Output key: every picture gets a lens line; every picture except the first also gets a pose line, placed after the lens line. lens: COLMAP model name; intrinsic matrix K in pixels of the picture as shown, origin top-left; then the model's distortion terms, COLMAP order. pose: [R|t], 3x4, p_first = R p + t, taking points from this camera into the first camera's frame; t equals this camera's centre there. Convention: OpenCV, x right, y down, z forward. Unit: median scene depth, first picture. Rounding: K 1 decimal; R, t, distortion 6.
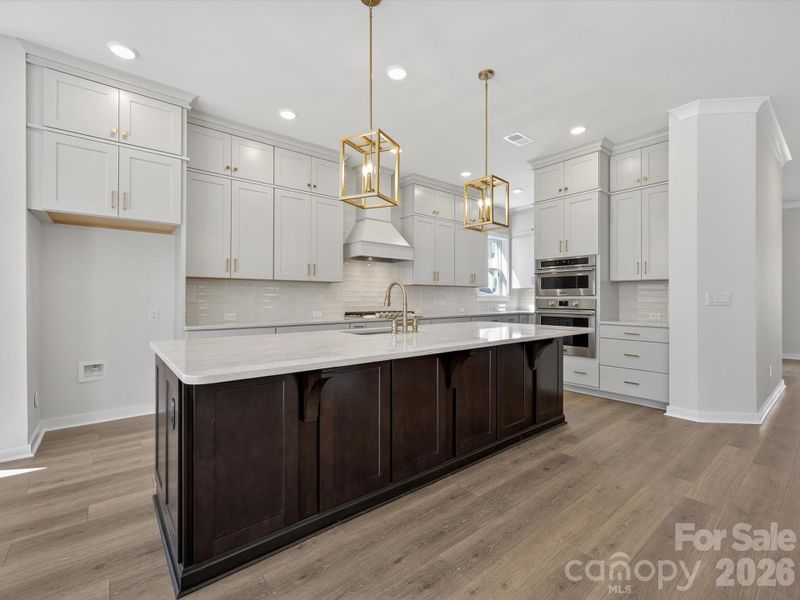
lens RADIAL K [[356.7, 0, 399.3], [0, 356.7, 295.8], [0, 0, 1]] dist [-0.000934, -0.000641]
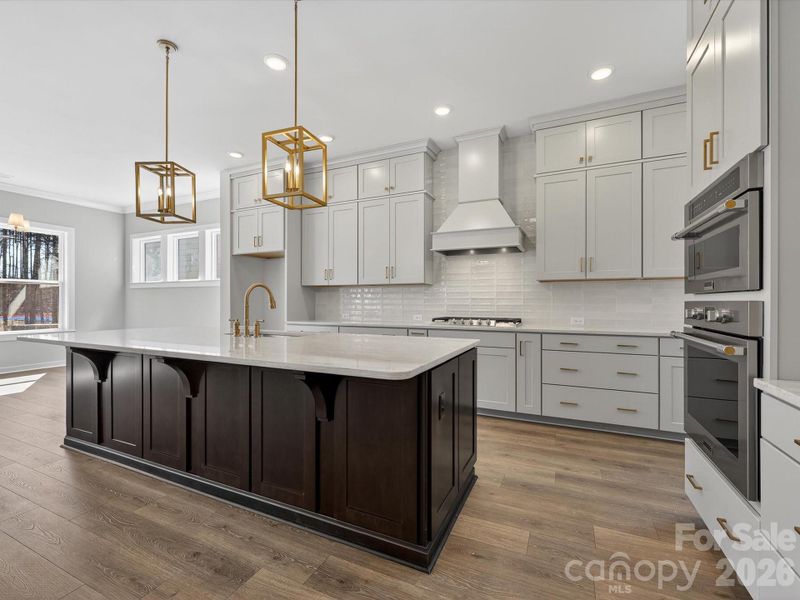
lens RADIAL K [[356.7, 0, 401.7], [0, 356.7, 301.5], [0, 0, 1]] dist [-0.000934, -0.000641]
pose [[0.439454, -0.001501, -0.898264, 0.684770], [0.009142, 0.999954, 0.002802, 0.005102], [0.898218, -0.009443, 0.439448, 0.609443]]
